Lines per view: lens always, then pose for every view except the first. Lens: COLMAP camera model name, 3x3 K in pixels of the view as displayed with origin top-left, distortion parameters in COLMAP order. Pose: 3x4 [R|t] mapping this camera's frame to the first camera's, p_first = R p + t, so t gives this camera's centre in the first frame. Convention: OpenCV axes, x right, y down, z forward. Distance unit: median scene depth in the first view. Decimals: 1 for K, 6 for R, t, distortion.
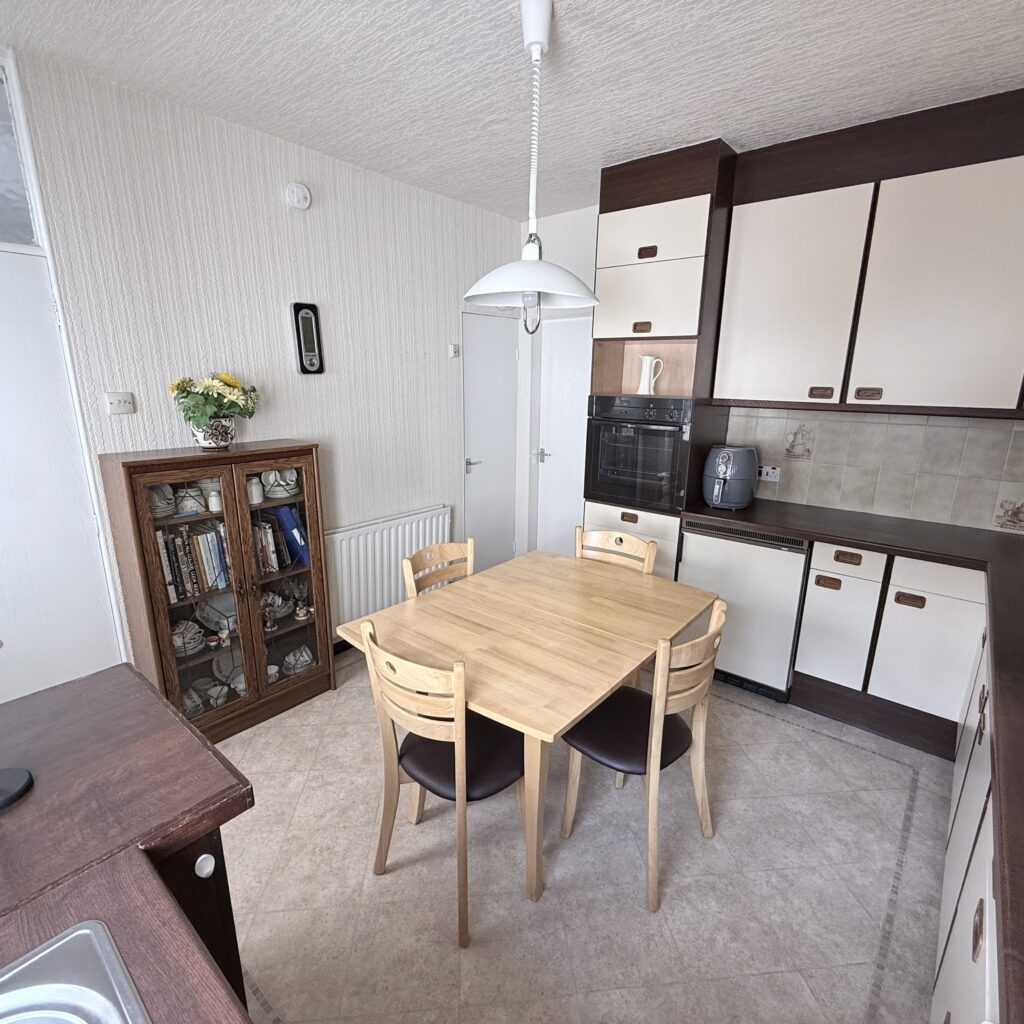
lens RADIAL K [[544.2, 0, 509.7], [0, 544.2, 512.6], [0, 0, 1]] dist [0.004334, 0.001083]
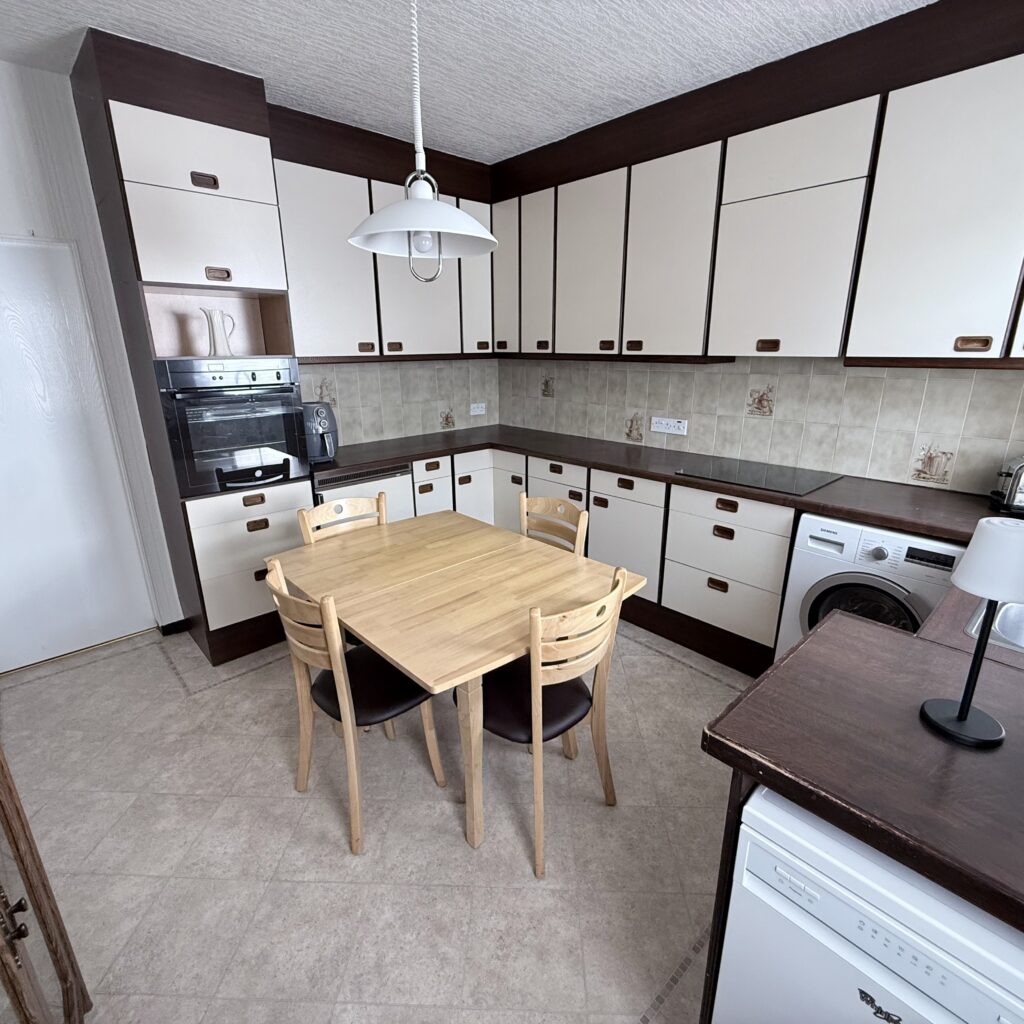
lens RADIAL K [[544.2, 0, 510.5], [0, 544.2, 511.8], [0, 0, 1]] dist [0.004334, 0.001083]
pose [[0.134694, -0.304698, 0.942877, -0.694948], [0.255748, 0.929998, 0.264001, -0.124278], [-0.957314, 0.205580, 0.203191, 0.551187]]
